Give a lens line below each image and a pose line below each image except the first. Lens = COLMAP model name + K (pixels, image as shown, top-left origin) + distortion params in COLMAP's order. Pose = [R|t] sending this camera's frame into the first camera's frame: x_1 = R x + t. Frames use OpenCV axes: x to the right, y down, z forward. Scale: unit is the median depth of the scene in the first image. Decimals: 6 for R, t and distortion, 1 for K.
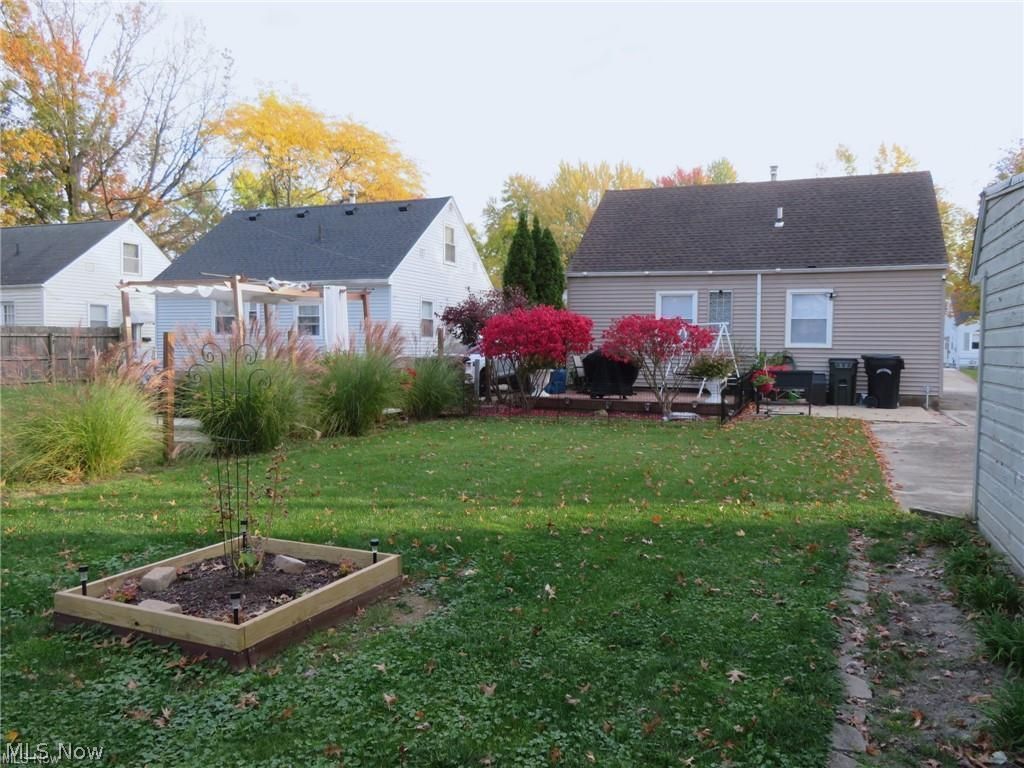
lens RADIAL K [[788.1, 0, 512.0], [0, 788.1, 384.0], [0, 0, 1]] dist [-0.001003, 0.002664]
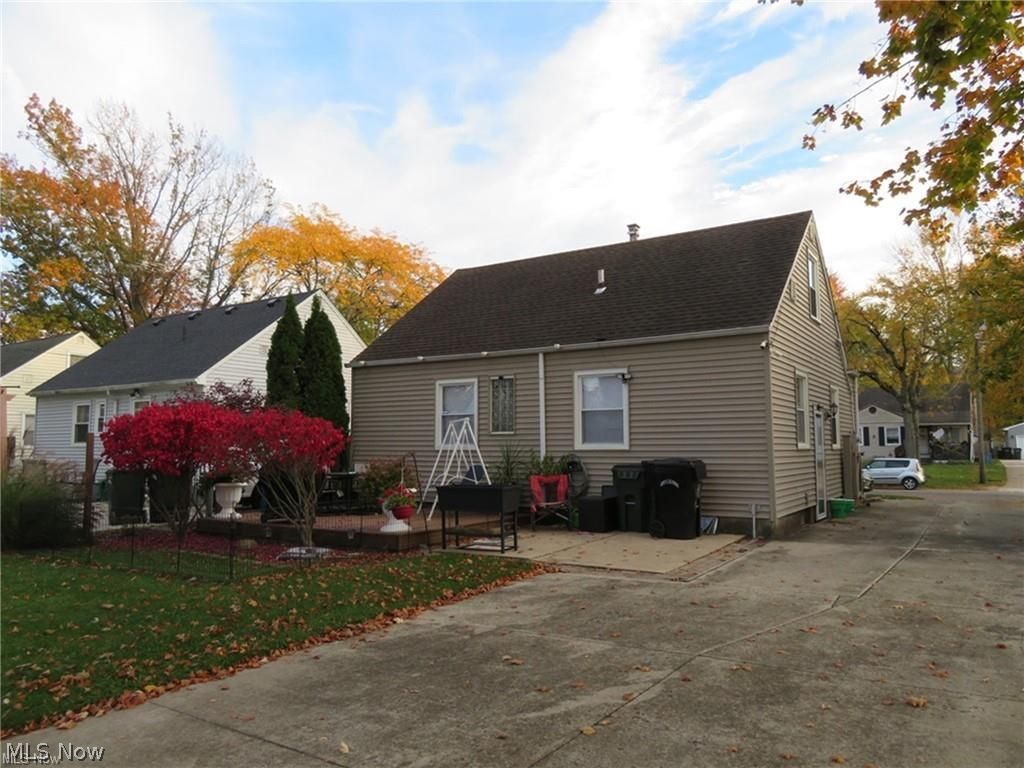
lens RADIAL K [[731.2, 0, 512.0], [0, 731.2, 384.0], [0, 0, 1]] dist [-0.005401, -0.001034]
pose [[0.977715, -0.033813, -0.207197, 0.432917], [0.005886, 0.990972, -0.133943, -0.016018], [0.209856, 0.129739, 0.969086, 0.317313]]
